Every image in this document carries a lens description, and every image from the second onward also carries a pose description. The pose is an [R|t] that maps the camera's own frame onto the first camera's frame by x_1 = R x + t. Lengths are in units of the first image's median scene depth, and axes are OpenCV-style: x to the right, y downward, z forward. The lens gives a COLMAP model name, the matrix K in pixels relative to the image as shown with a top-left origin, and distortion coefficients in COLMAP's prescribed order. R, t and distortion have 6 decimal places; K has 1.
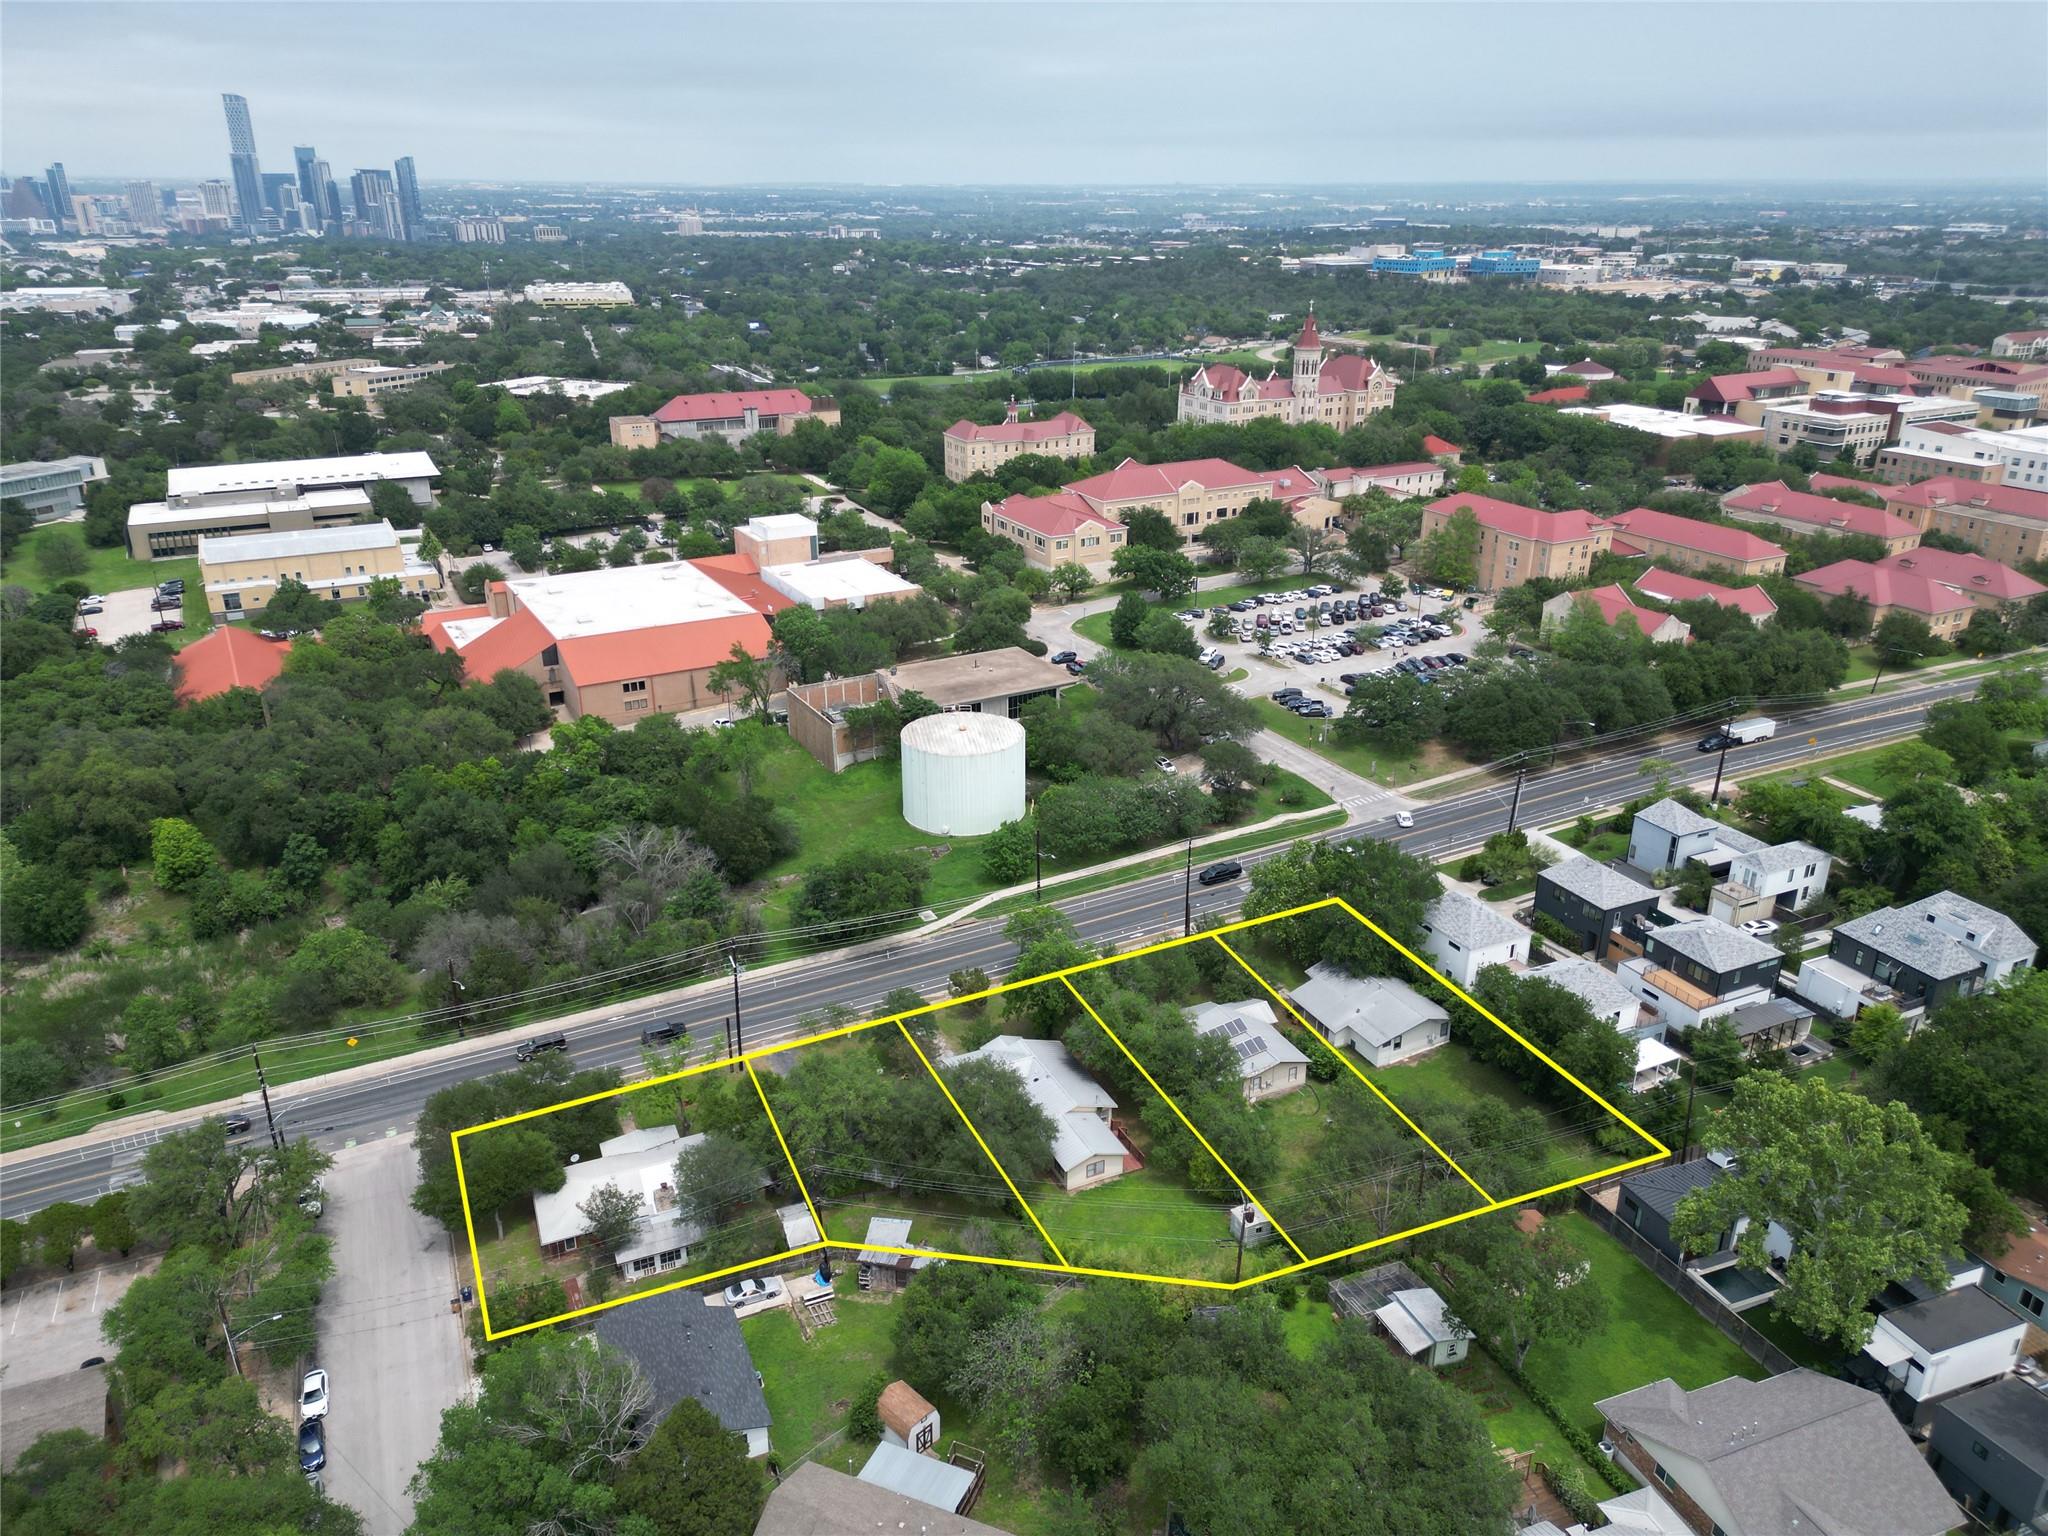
lens RADIAL K [[1424.1, 0, 1018.5], [0, 1424.1, 765.8], [0, 0, 1]] dist [0.080250, -0.082134]
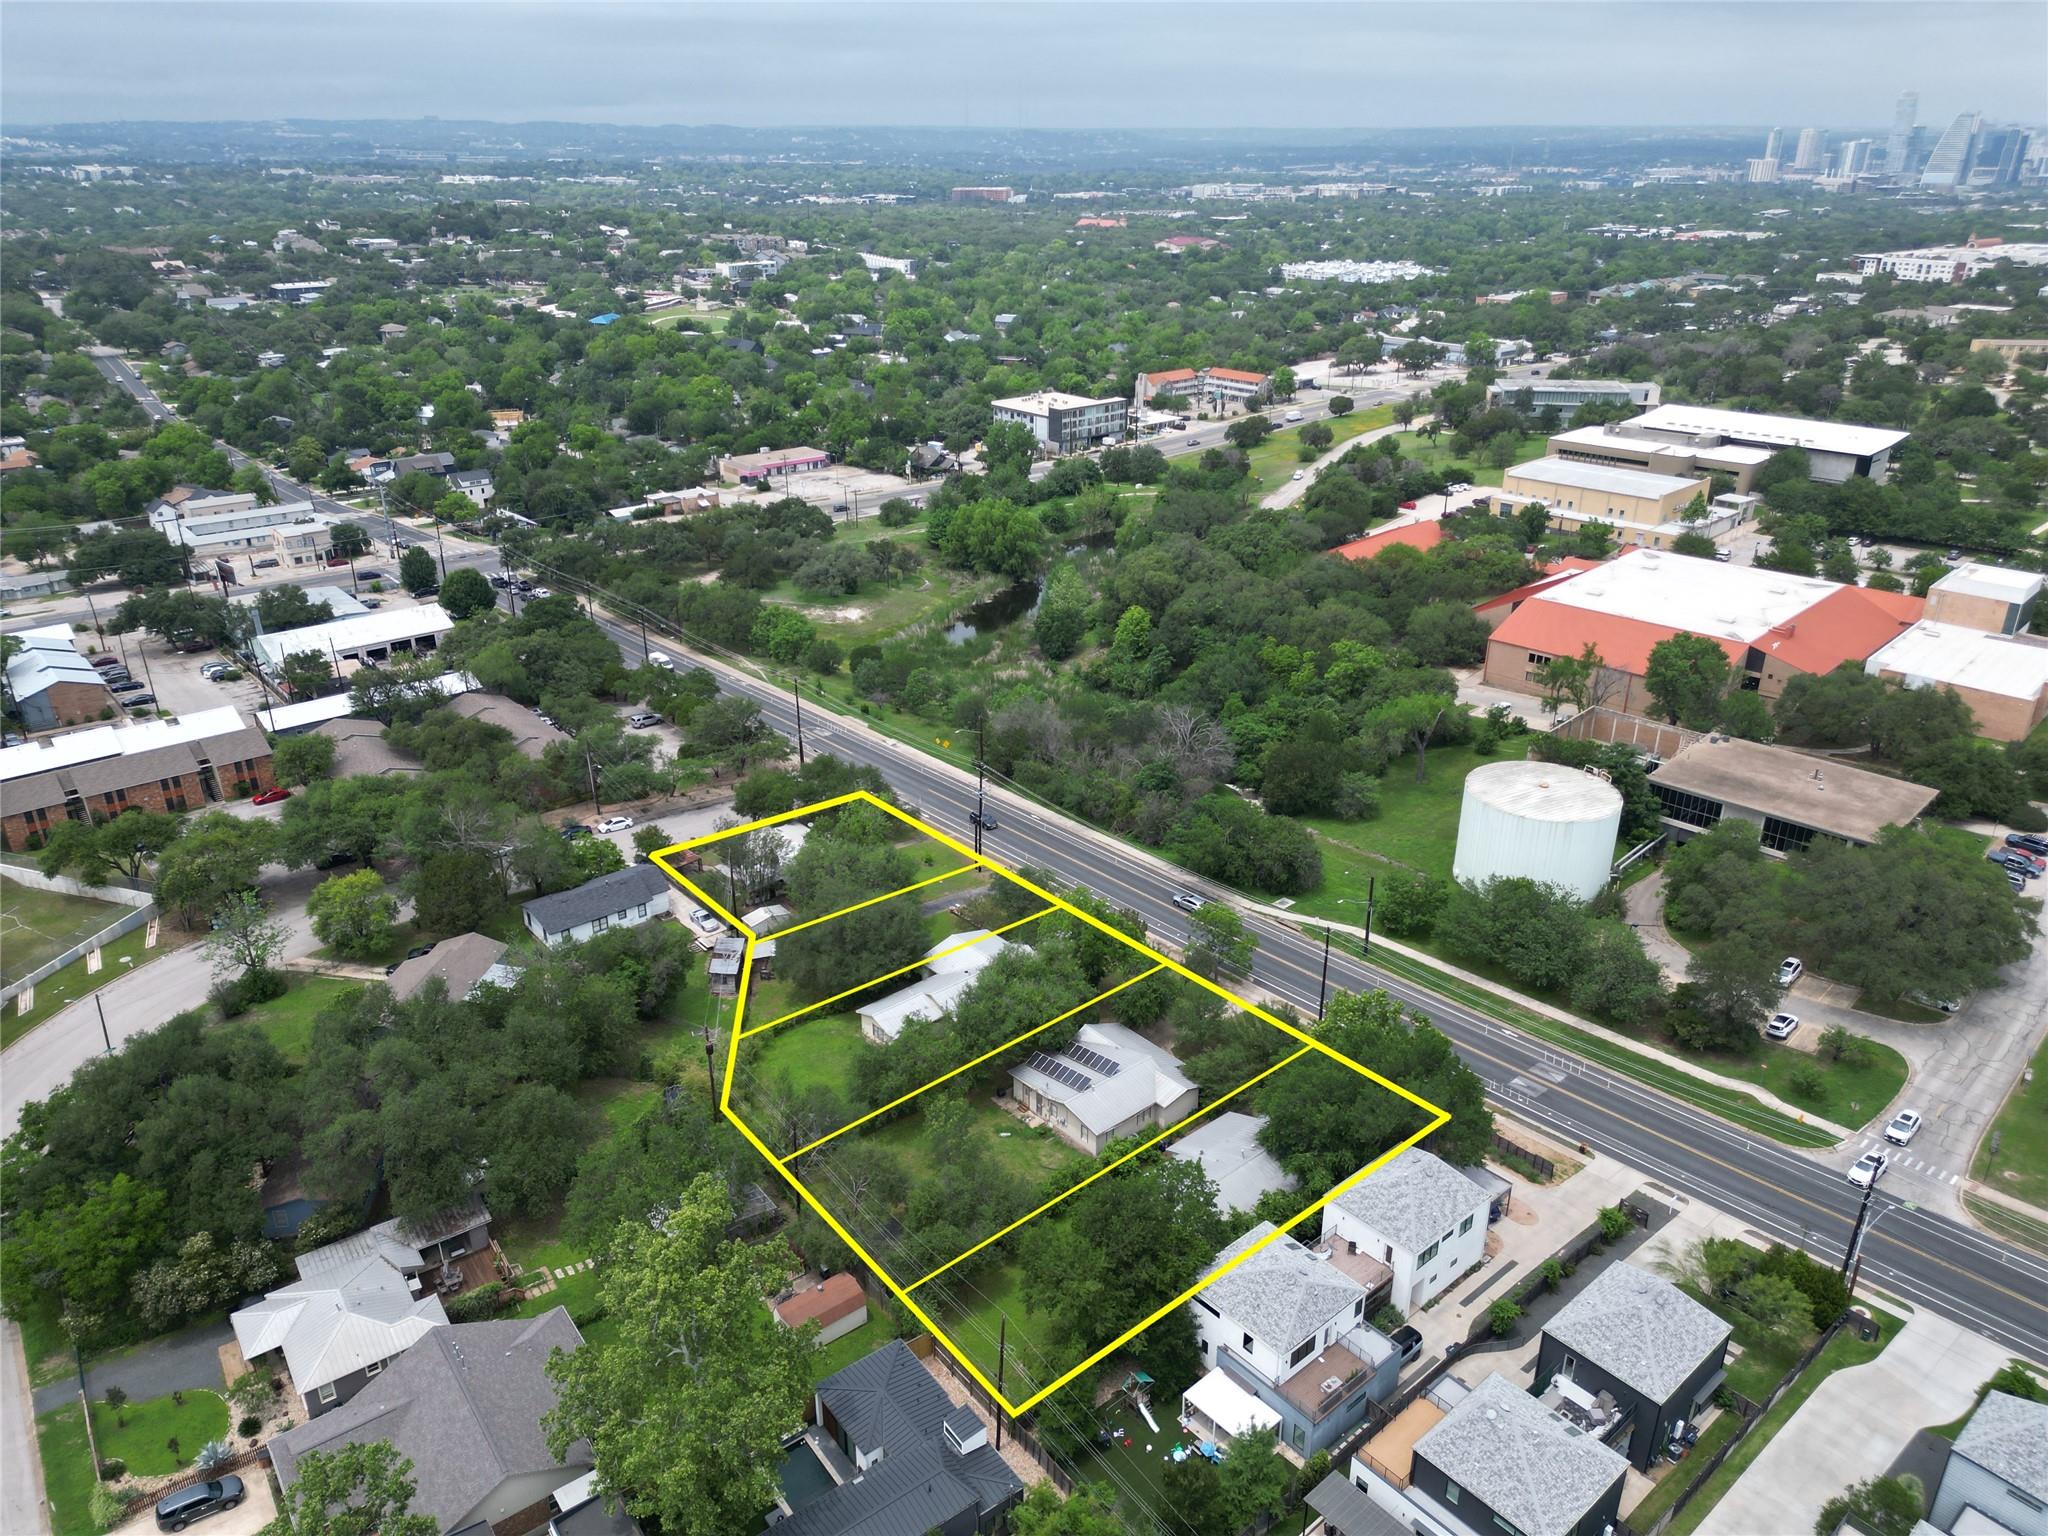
lens RADIAL K [[1424.1, 0, 1018.5], [0, 1424.1, 765.8], [0, 0, 1]] dist [0.080250, -0.082134]
pose [[0.269226, 0.387583, -0.881645, 0.722898], [-0.361101, 0.889285, 0.280673, -0.189200], [0.892818, 0.242799, 0.379375, 0.452908]]
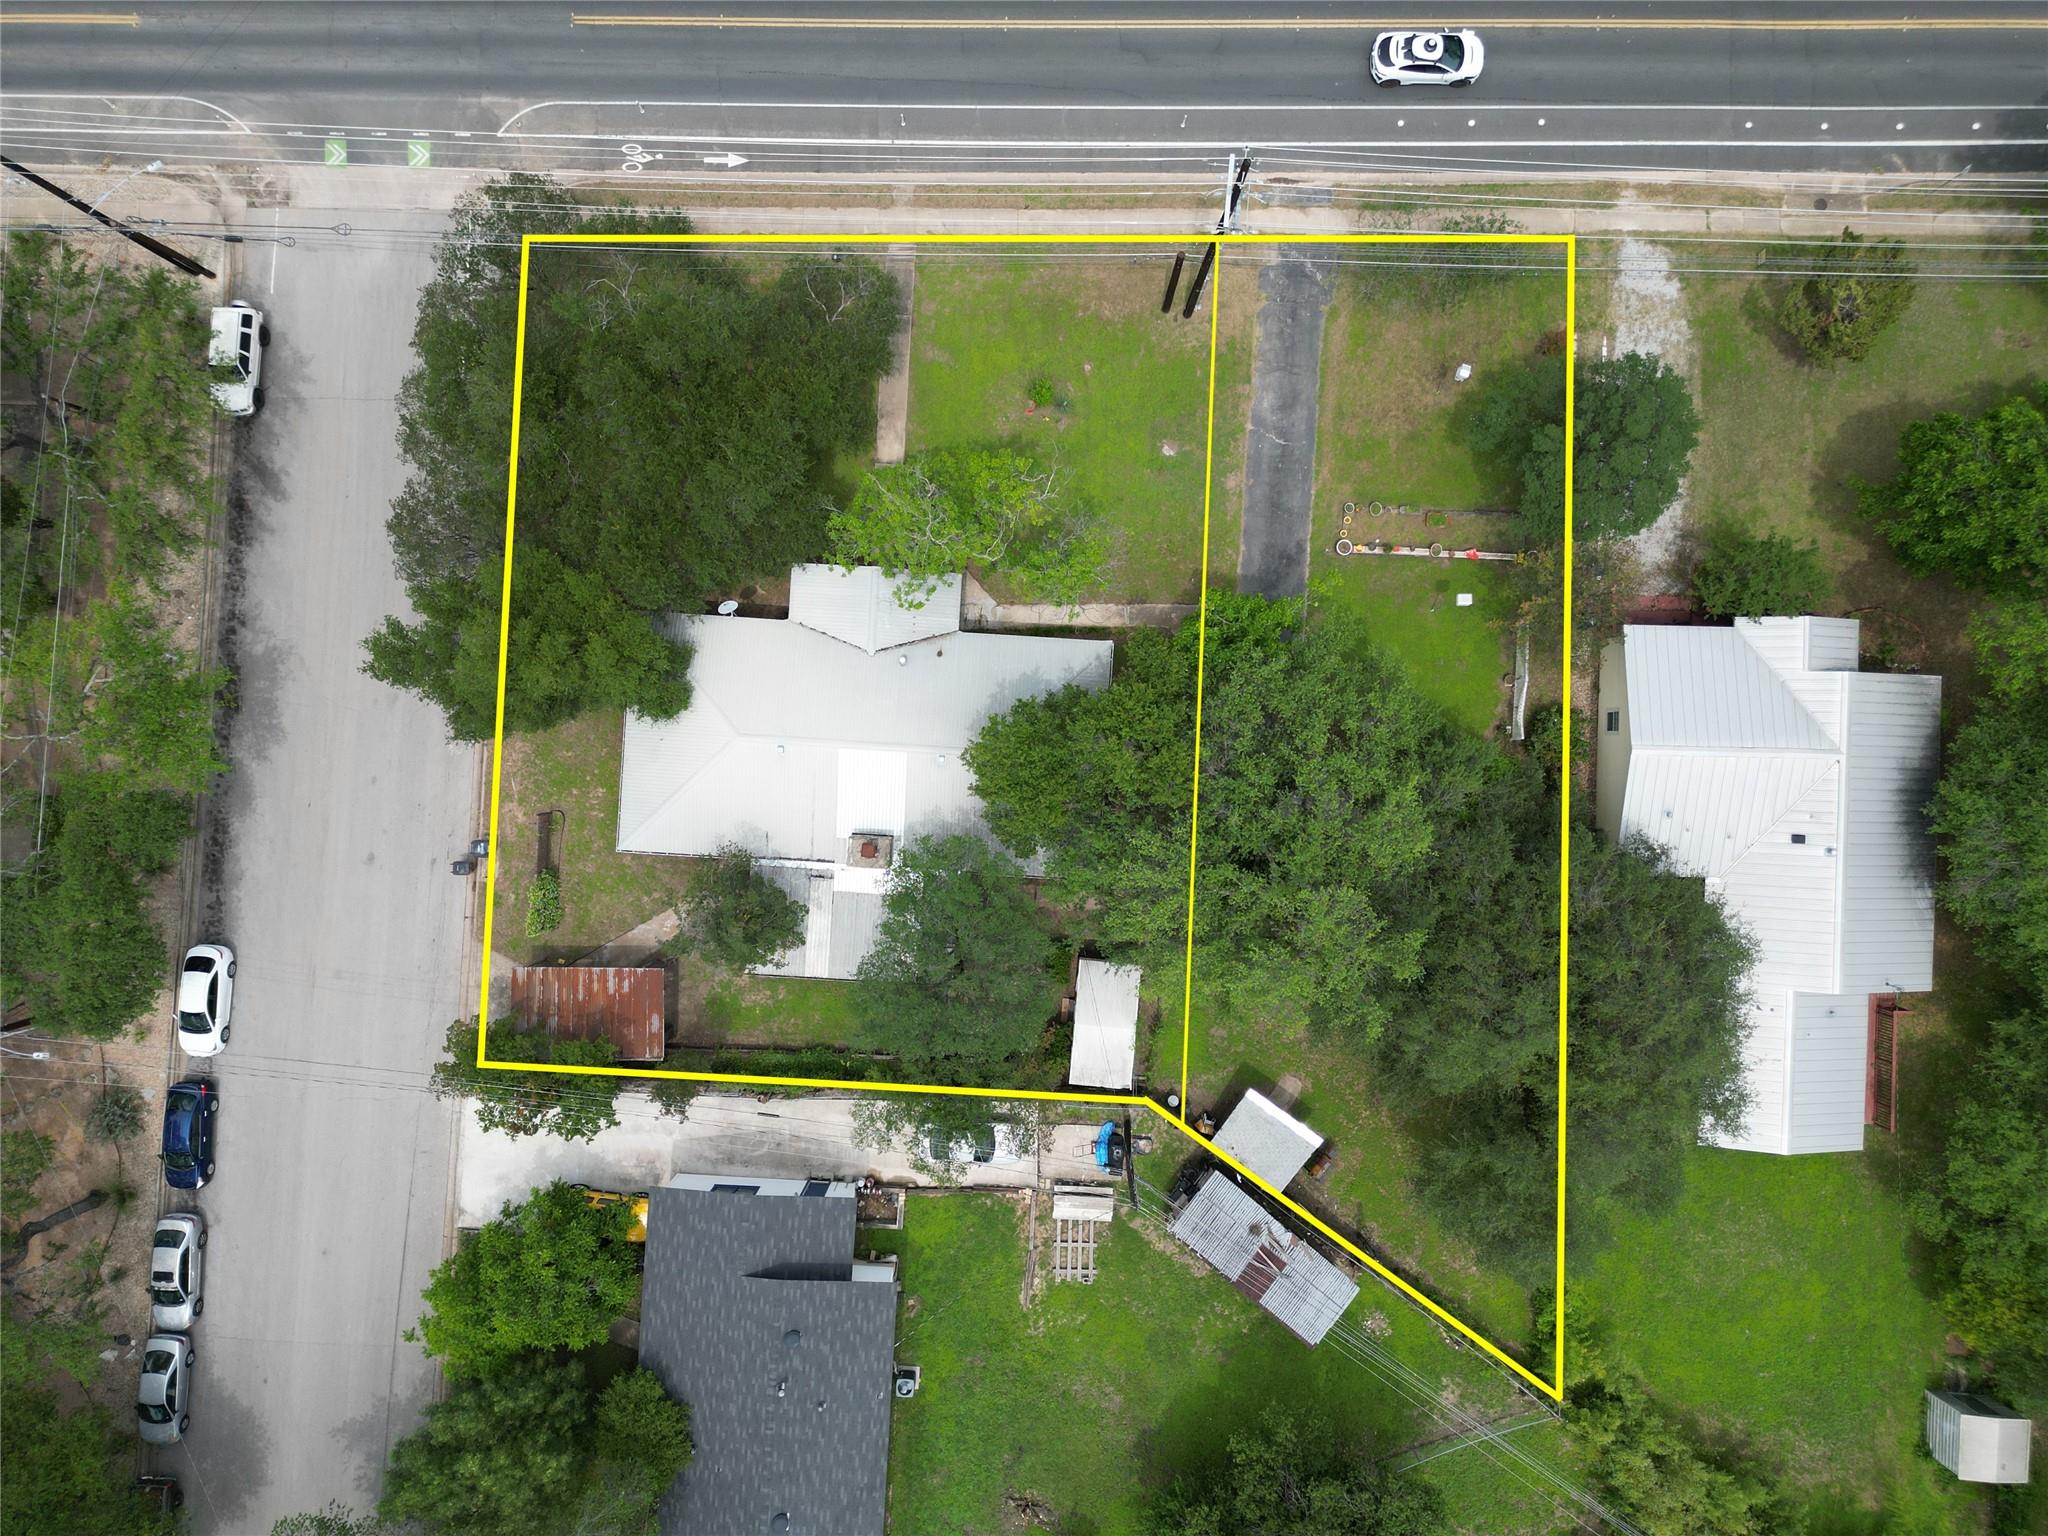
lens RADIAL K [[1447.9, 0, 1024.0], [0, 1447.9, 768.0], [0, 0, 1]] dist [0.086130, -0.101278]
pose [[0.892219, 0.451603, 0.000806, -0.148222], [-0.164432, 0.323202, 0.931935, -0.105526], [0.420604, -0.831622, 0.362625, 0.604763]]
